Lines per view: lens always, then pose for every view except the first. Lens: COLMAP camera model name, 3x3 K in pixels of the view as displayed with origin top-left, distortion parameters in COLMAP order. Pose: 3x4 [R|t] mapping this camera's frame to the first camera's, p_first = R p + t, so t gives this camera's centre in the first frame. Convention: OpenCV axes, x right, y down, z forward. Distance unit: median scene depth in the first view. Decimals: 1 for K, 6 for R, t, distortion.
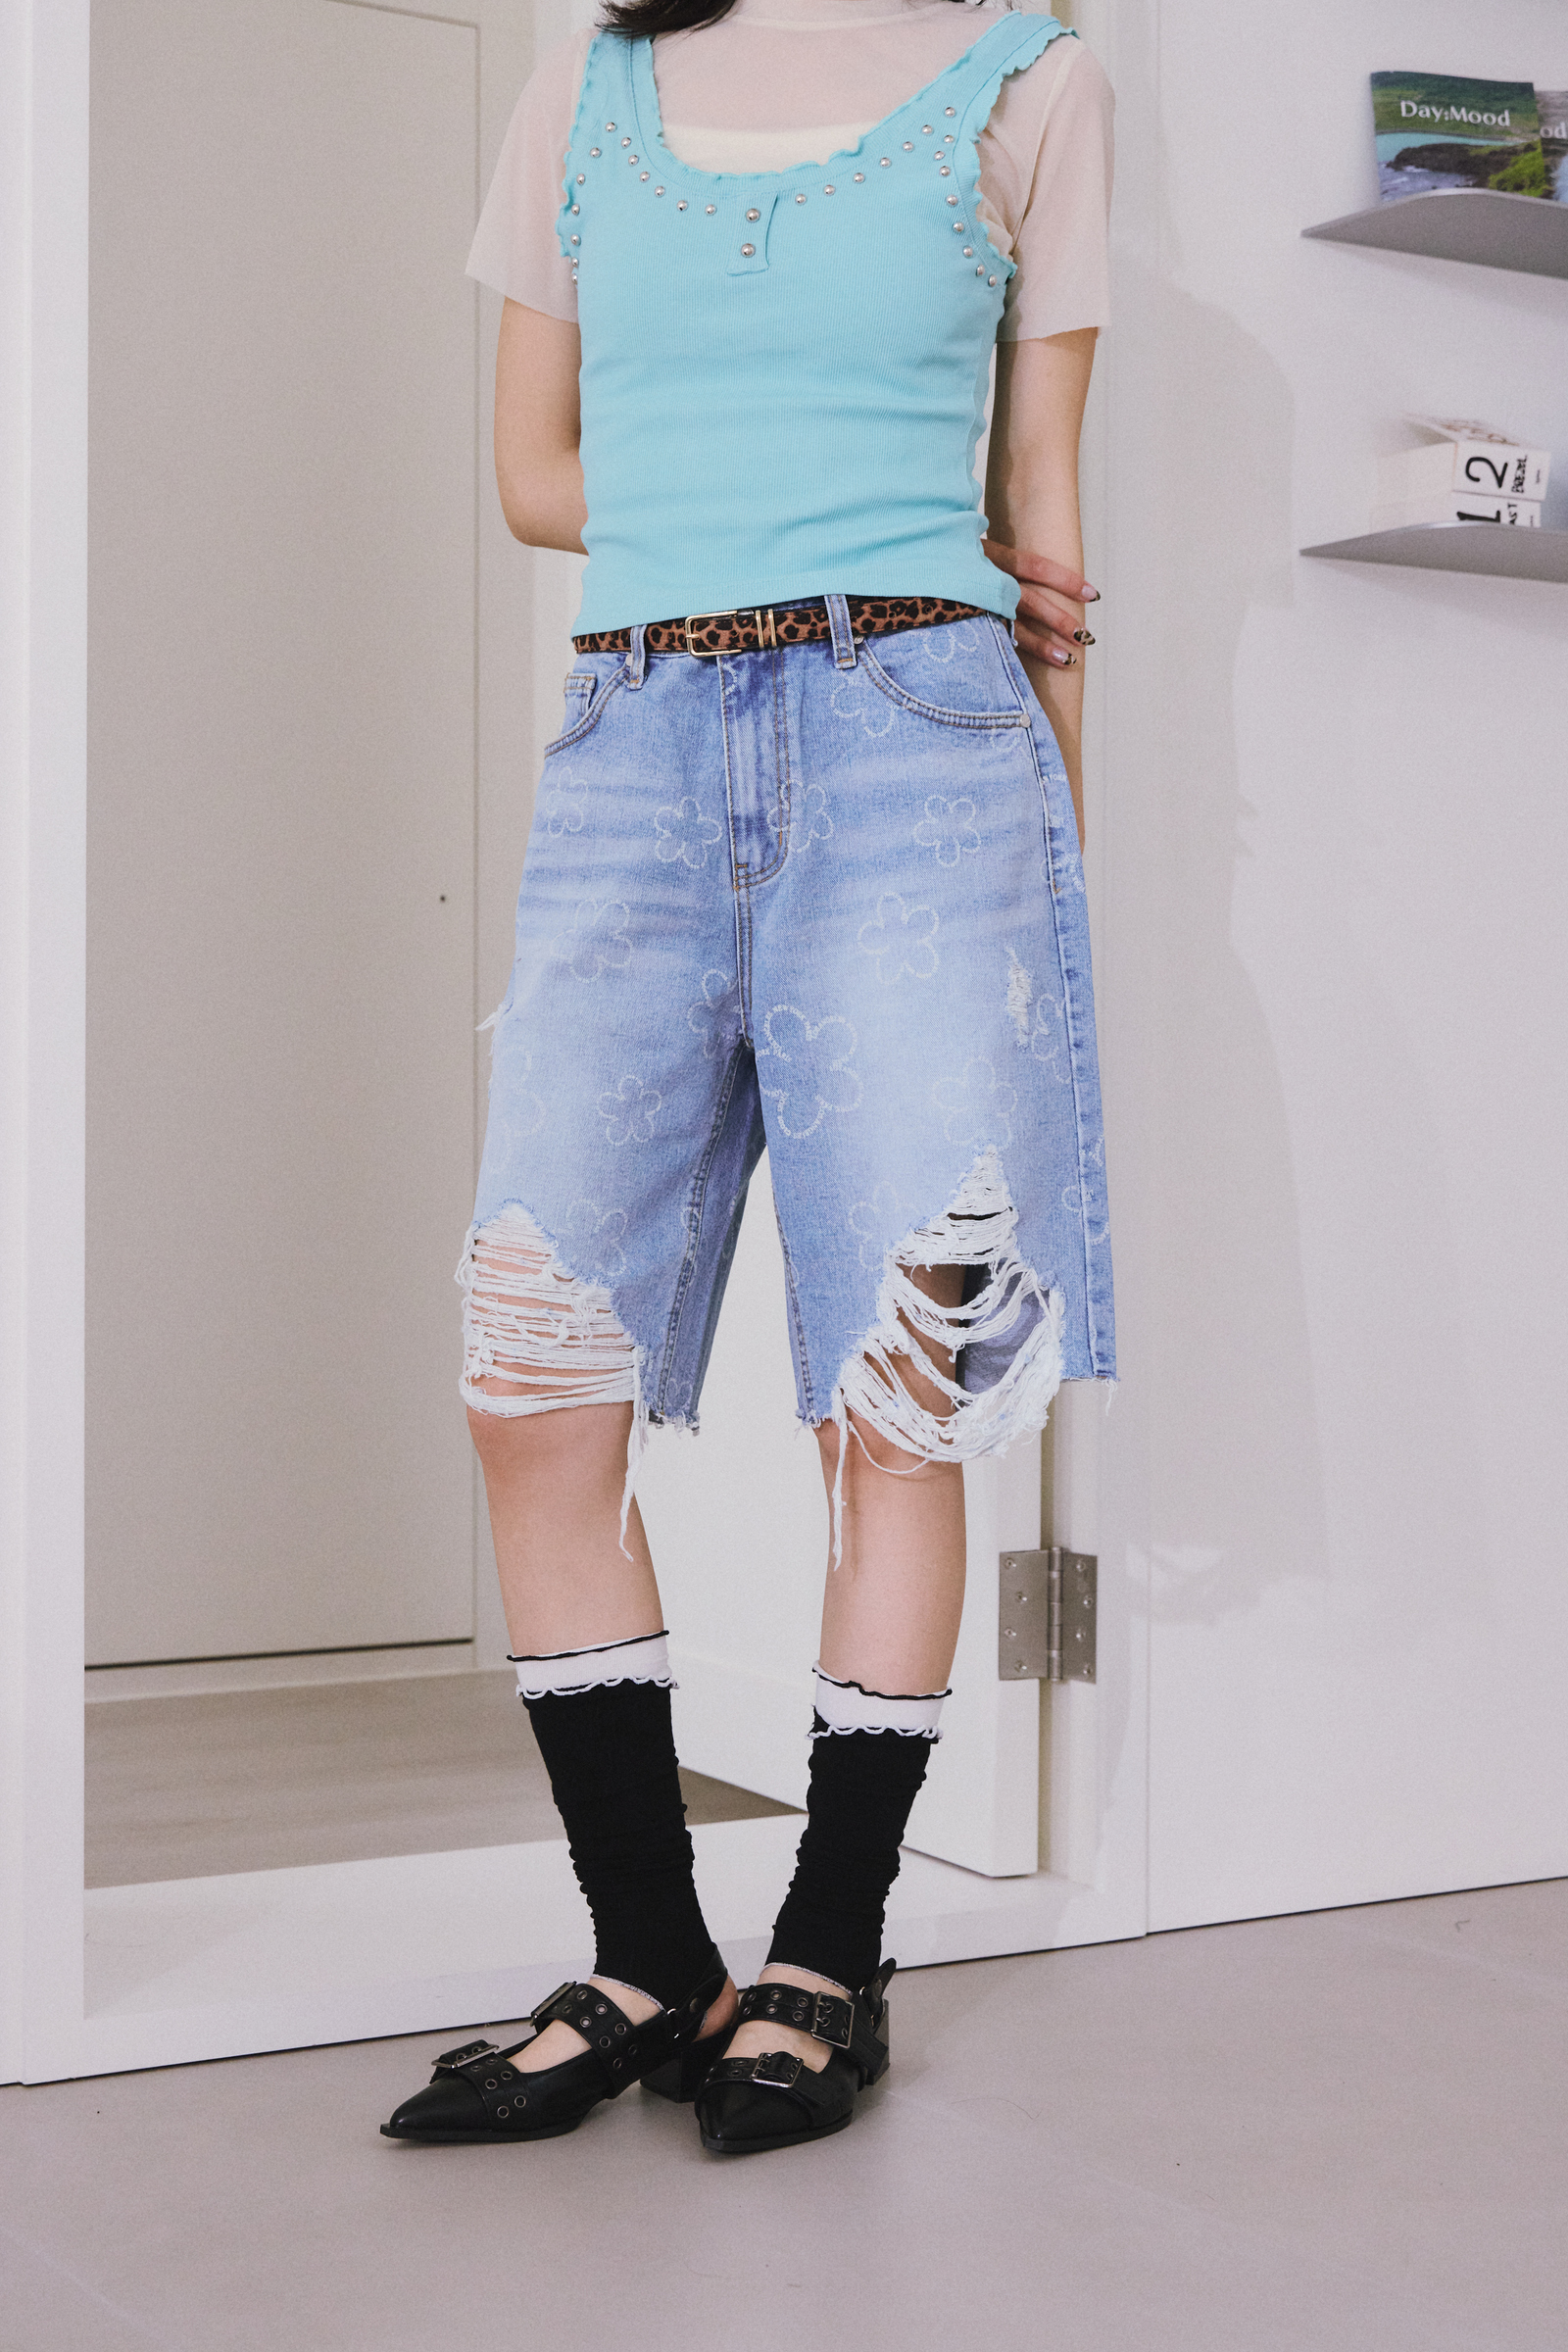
lens RADIAL K [[3607.4, 0, 745.9], [0, 3607.4, 1171.3], [0, 0, 1]] dist [0.040506, -0.146617]
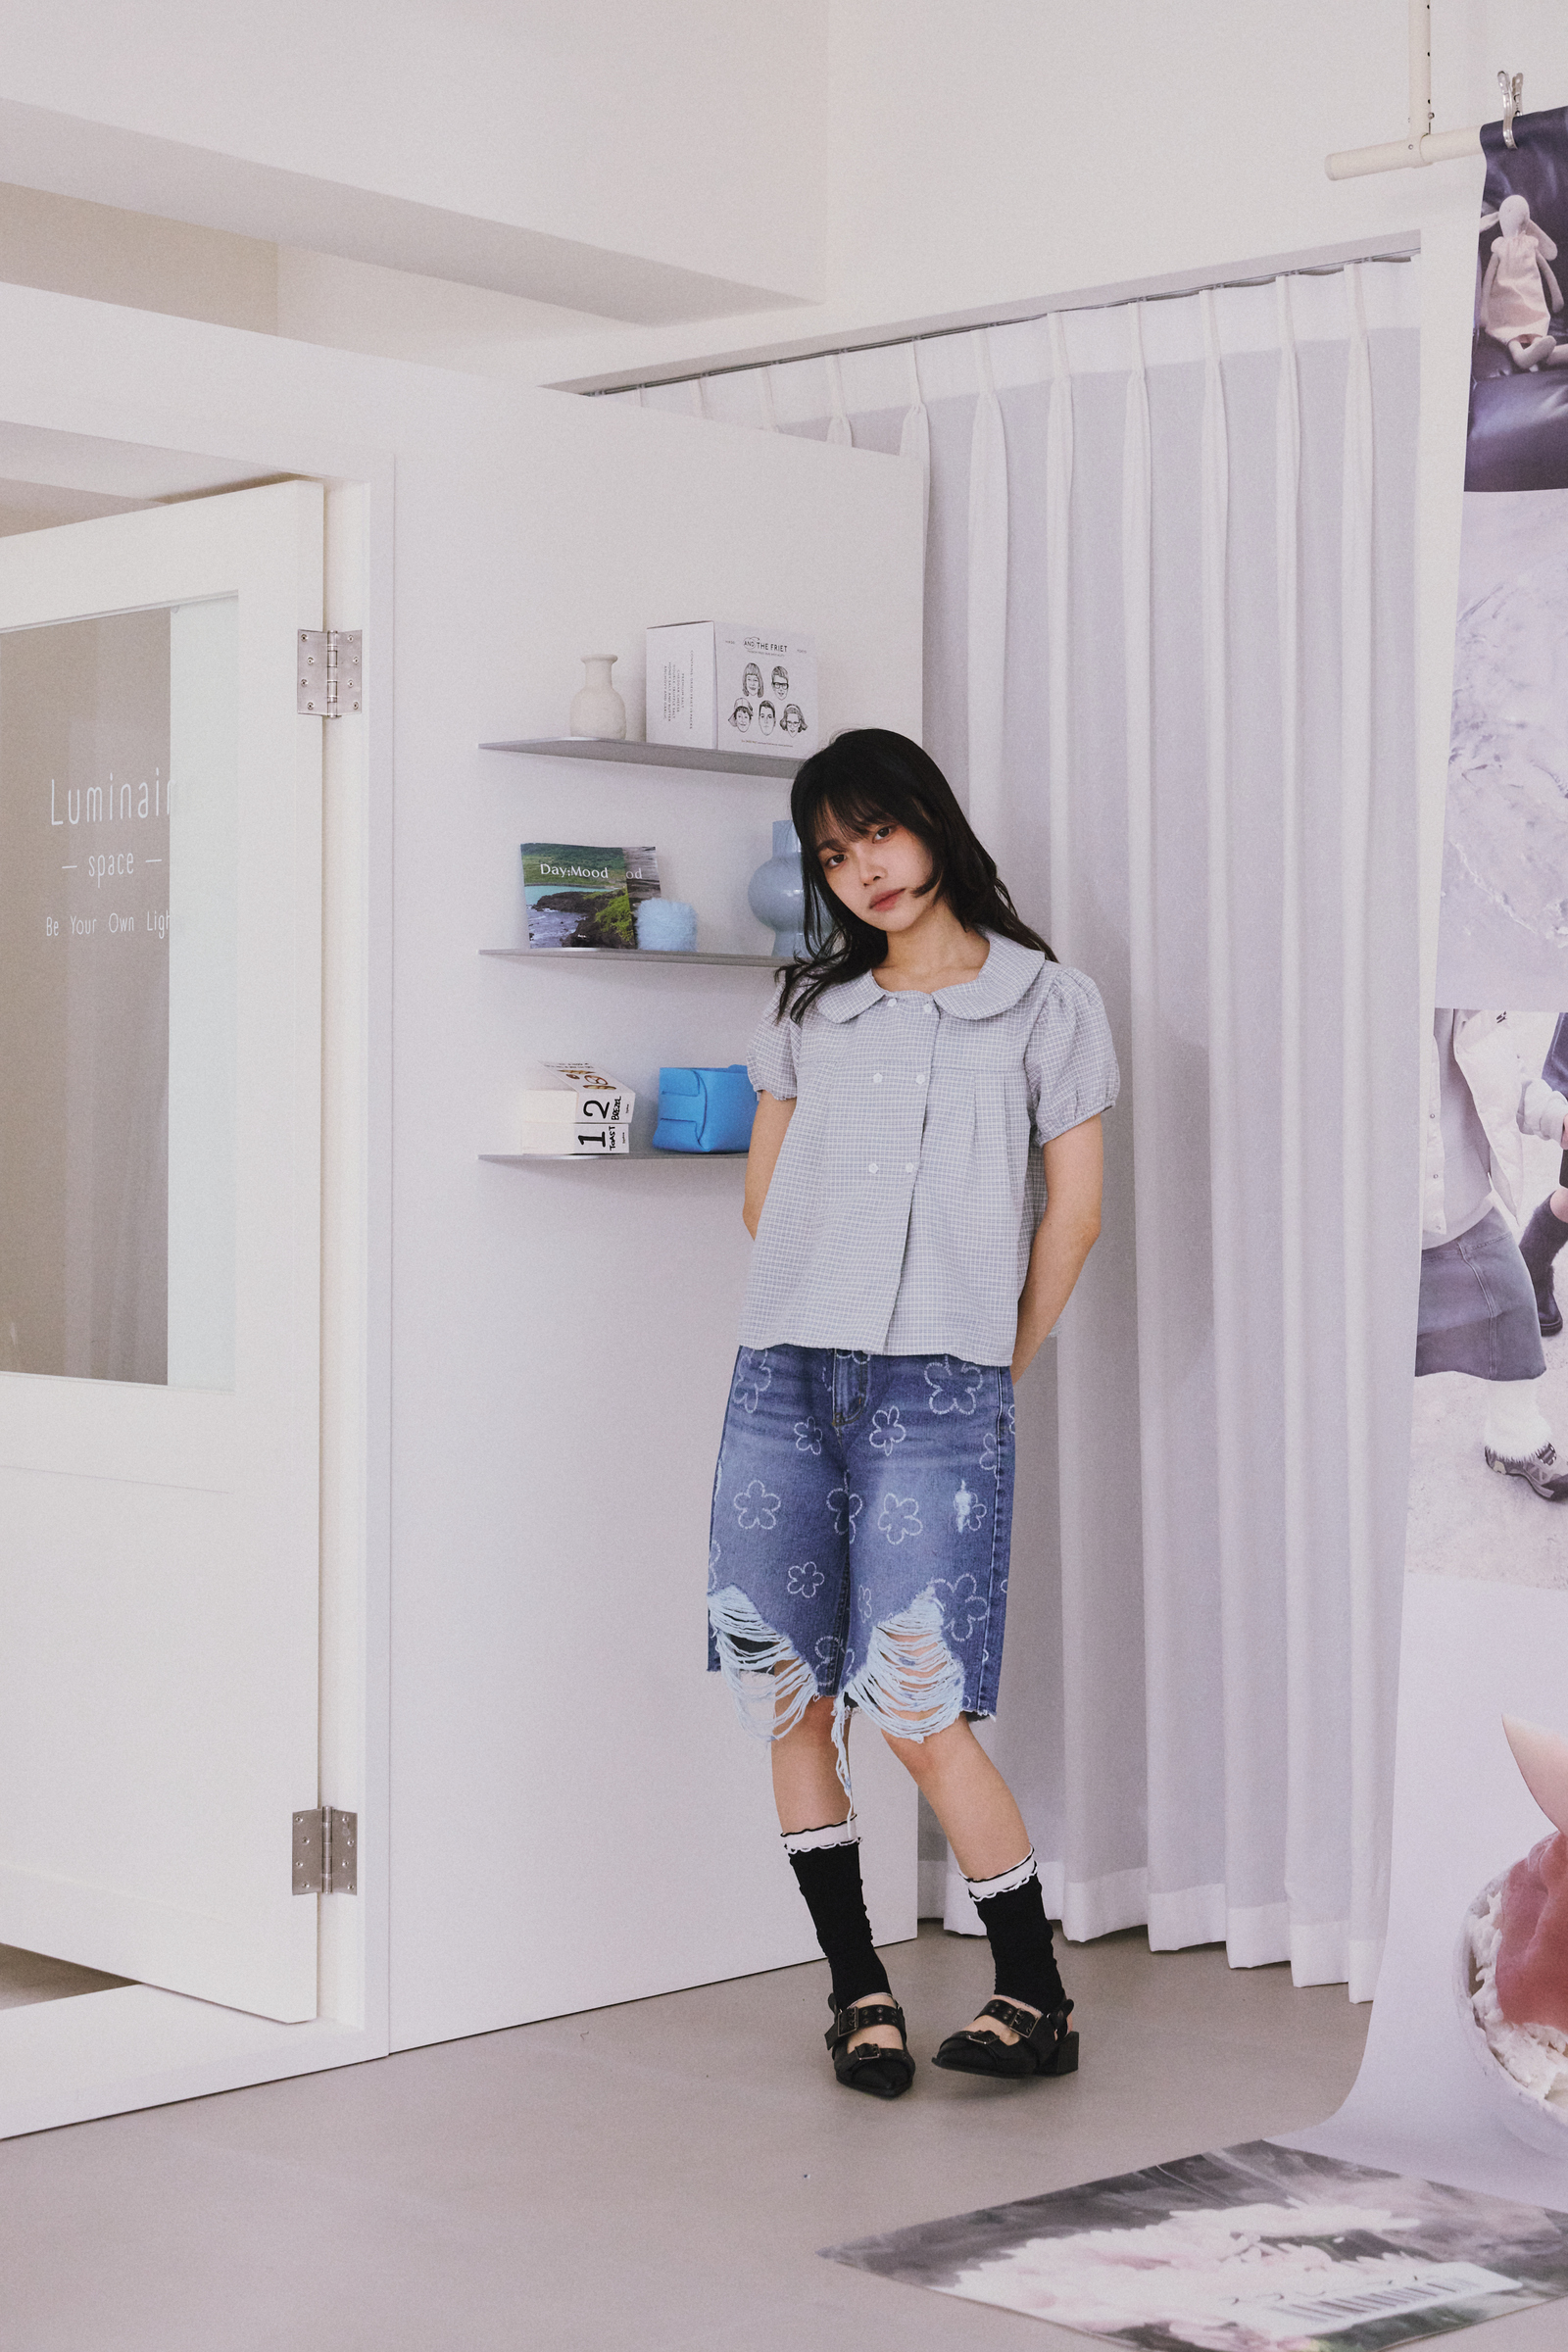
lens RADIAL K [[3999.6, 0, 763.7], [0, 3999.6, 1174.3], [0, 0, 1]] dist [0.008953, 0.028883]
pose [[0.960681, -0.003042, 0.277638, -0.205648], [0.002266, 0.999993, 0.003119, -0.168465], [-0.277645, -0.002367, 0.960681, -0.682666]]
